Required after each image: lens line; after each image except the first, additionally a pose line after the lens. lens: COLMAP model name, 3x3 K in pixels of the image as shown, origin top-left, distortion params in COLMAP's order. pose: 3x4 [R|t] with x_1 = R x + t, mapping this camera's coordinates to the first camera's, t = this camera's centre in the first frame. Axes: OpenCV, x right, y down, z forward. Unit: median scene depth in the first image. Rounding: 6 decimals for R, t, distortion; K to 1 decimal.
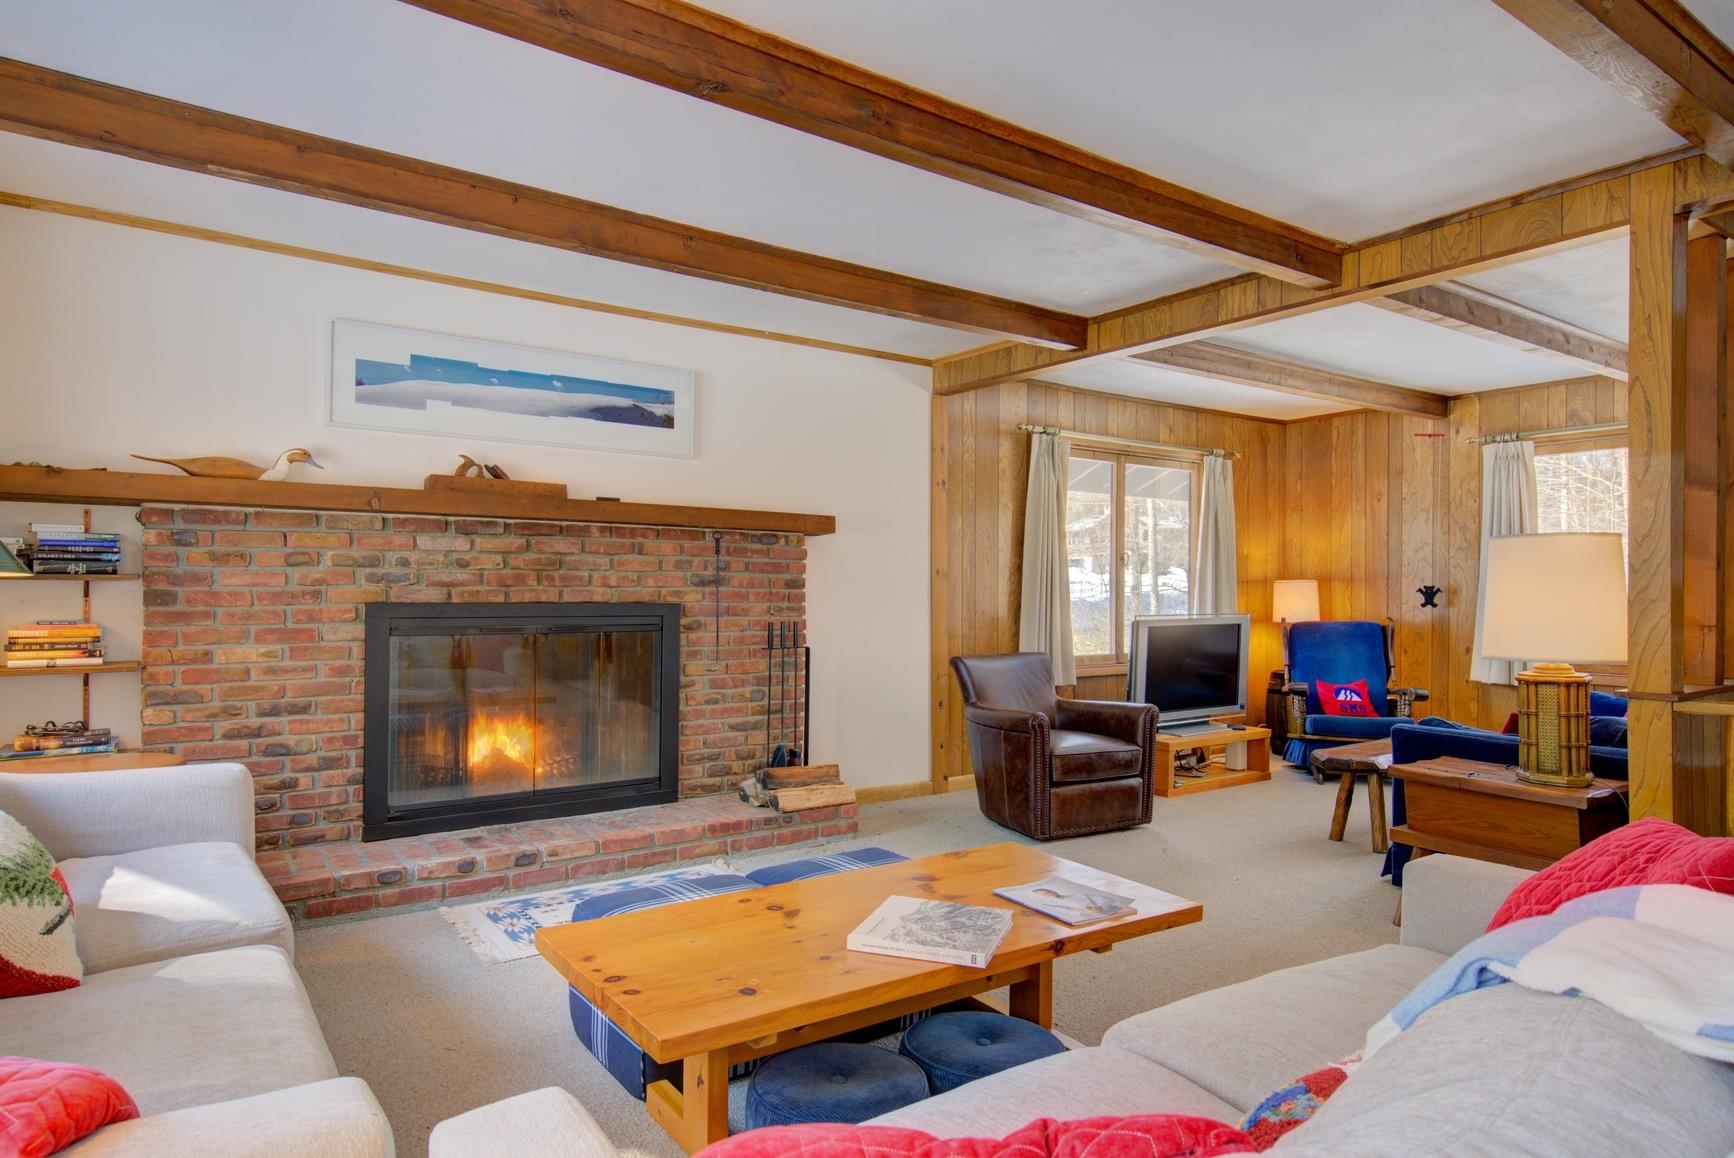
lens RADIAL K [[971.0, 0, 879.1], [0, 971.0, 584.4], [0, 0, 1]] dist [0.015776, -0.005623]
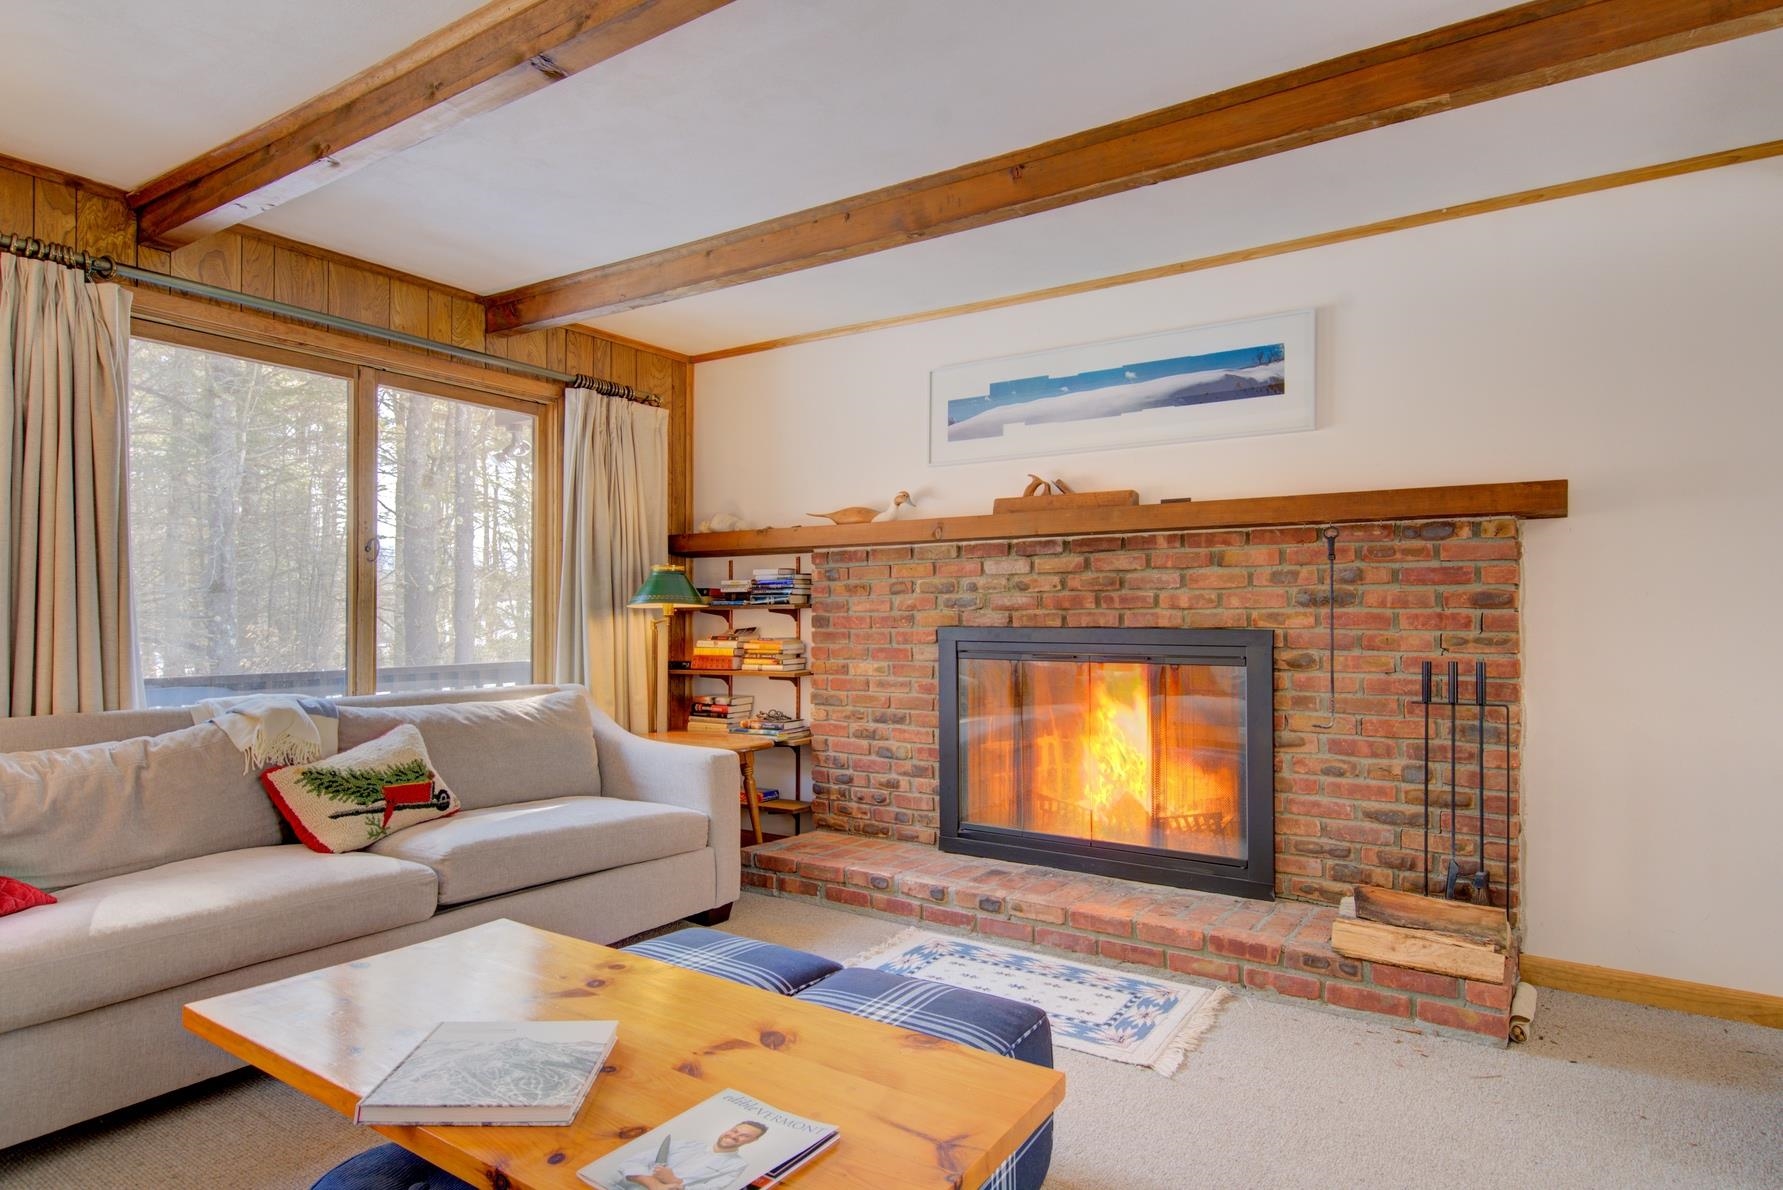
lens RADIAL K [[998.5, 0, 889.1], [0, 998.5, 601.7], [0, 0, 1]] dist [0.015776, -0.005623]
pose [[0.362609, -0.022103, -0.931679, 0.440020], [0.007282, 0.999755, -0.020884, 0.012956], [0.931913, 0.000788, 0.362681, 0.508971]]
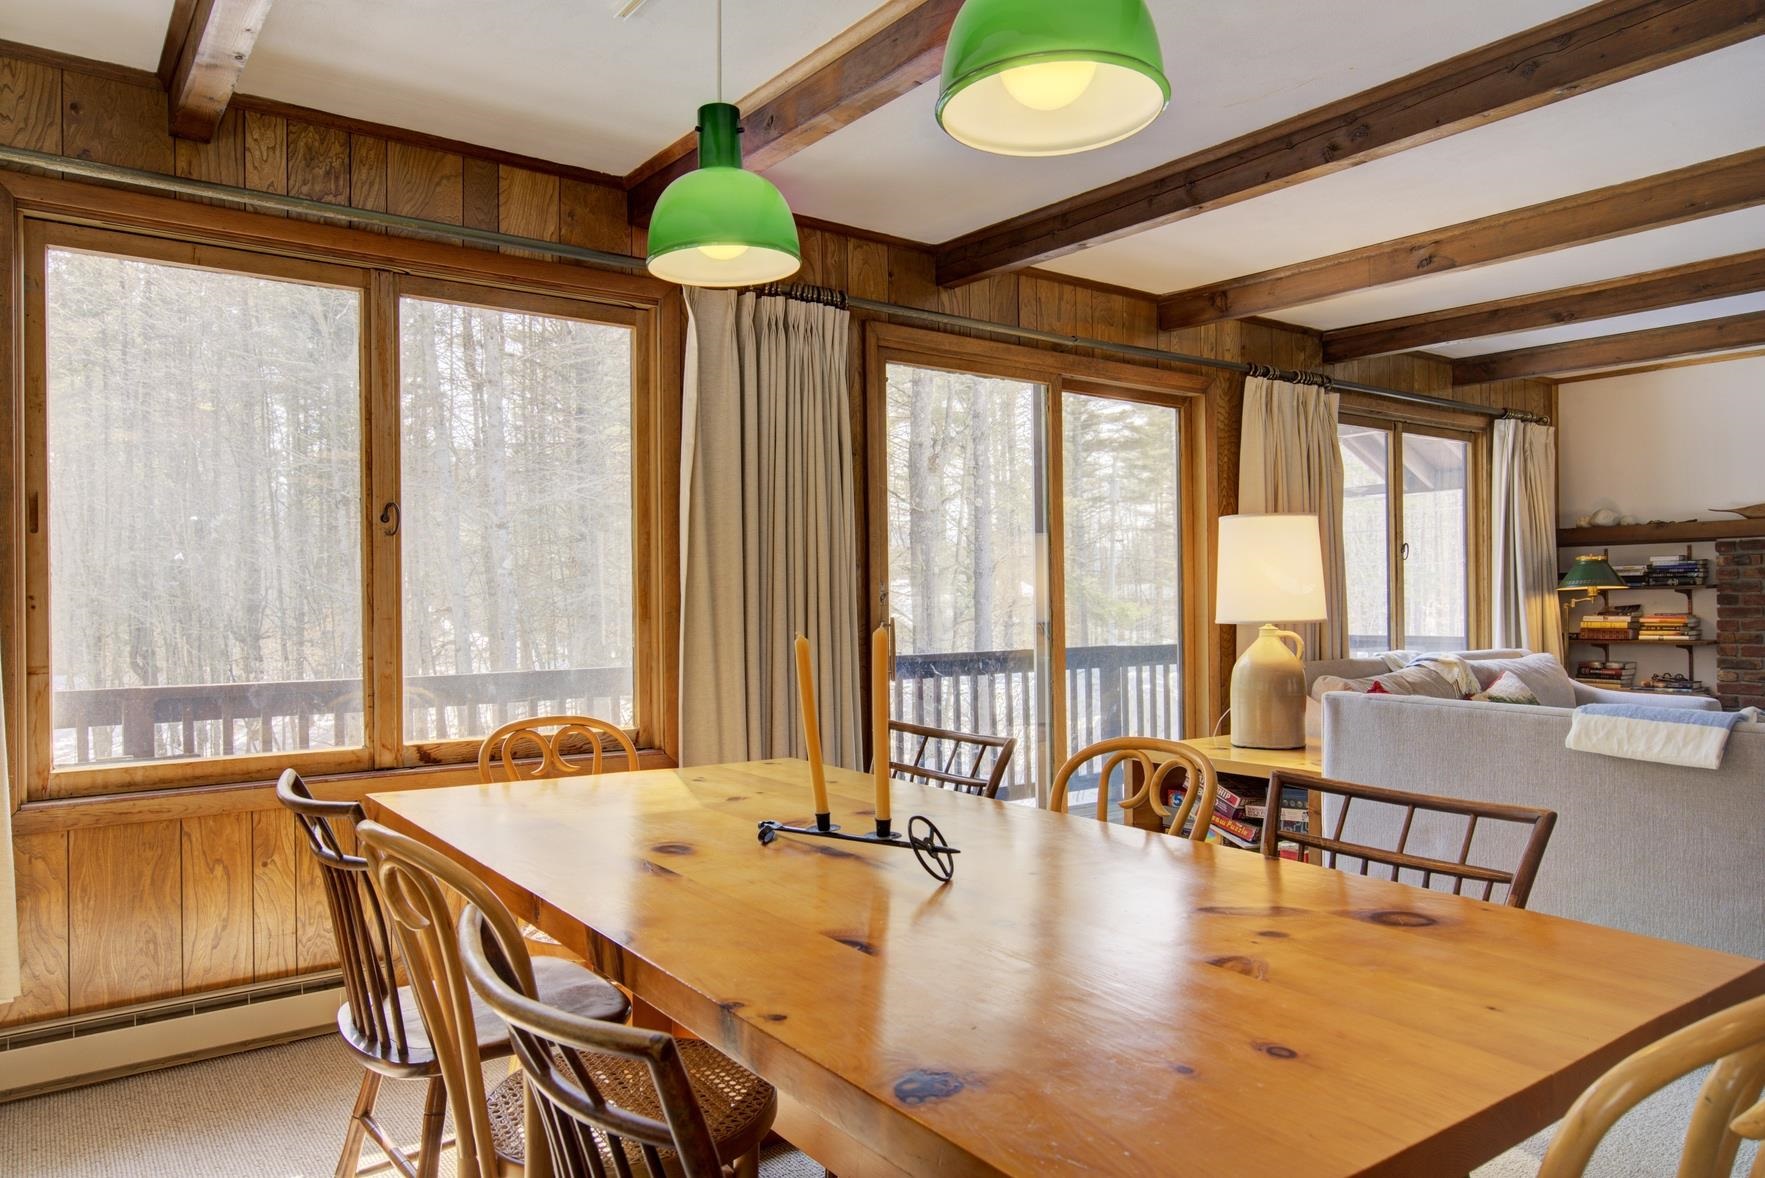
lens RADIAL K [[1177.6, 0, 846.7], [0, 1177.6, 596.2], [0, 0, 1]] dist [-0.032120, 0.032715]
pose [[0.009028, -0.007984, -0.999927, 0.921964], [0.016784, 0.999828, -0.007832, -0.000169], [0.999818, -0.016712, 0.009160, -0.342921]]
